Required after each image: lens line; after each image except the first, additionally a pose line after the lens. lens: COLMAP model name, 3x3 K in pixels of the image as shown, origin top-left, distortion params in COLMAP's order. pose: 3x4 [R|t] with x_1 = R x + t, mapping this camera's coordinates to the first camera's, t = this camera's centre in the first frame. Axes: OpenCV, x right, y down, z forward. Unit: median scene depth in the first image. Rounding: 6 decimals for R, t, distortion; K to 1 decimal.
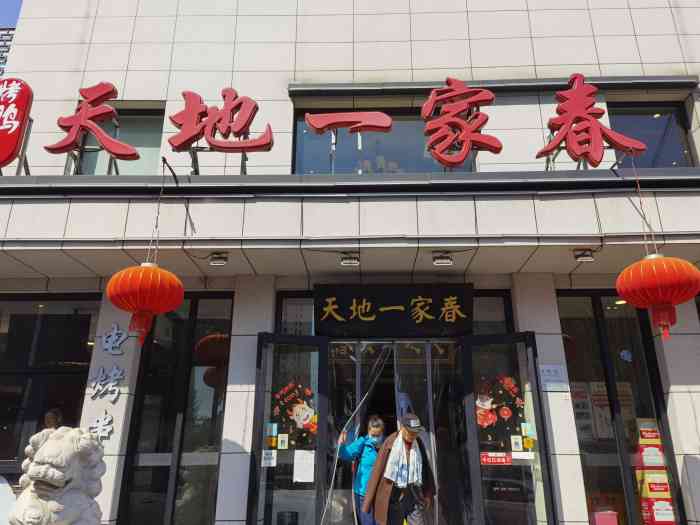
lens RADIAL K [[533.4, 0, 350.0], [0, 533.4, 262.5], [0, 0, 1]] dist [0.140512, -0.117192]
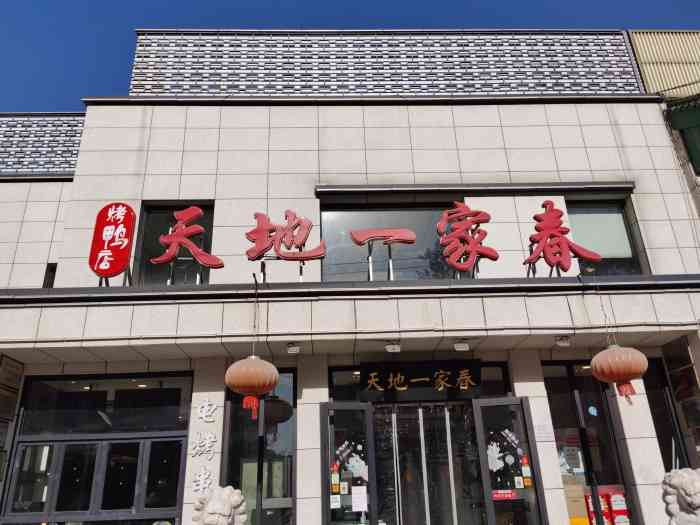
lens RADIAL K [[540.7, 0, 350.0], [0, 540.7, 262.5], [0, 0, 1]] dist [0.061451, -0.001097]
pose [[0.997440, -0.010618, 0.070719, -0.182038], [0.014333, 0.998531, -0.052244, -0.132546], [-0.070060, 0.053124, 0.996127, -0.317060]]
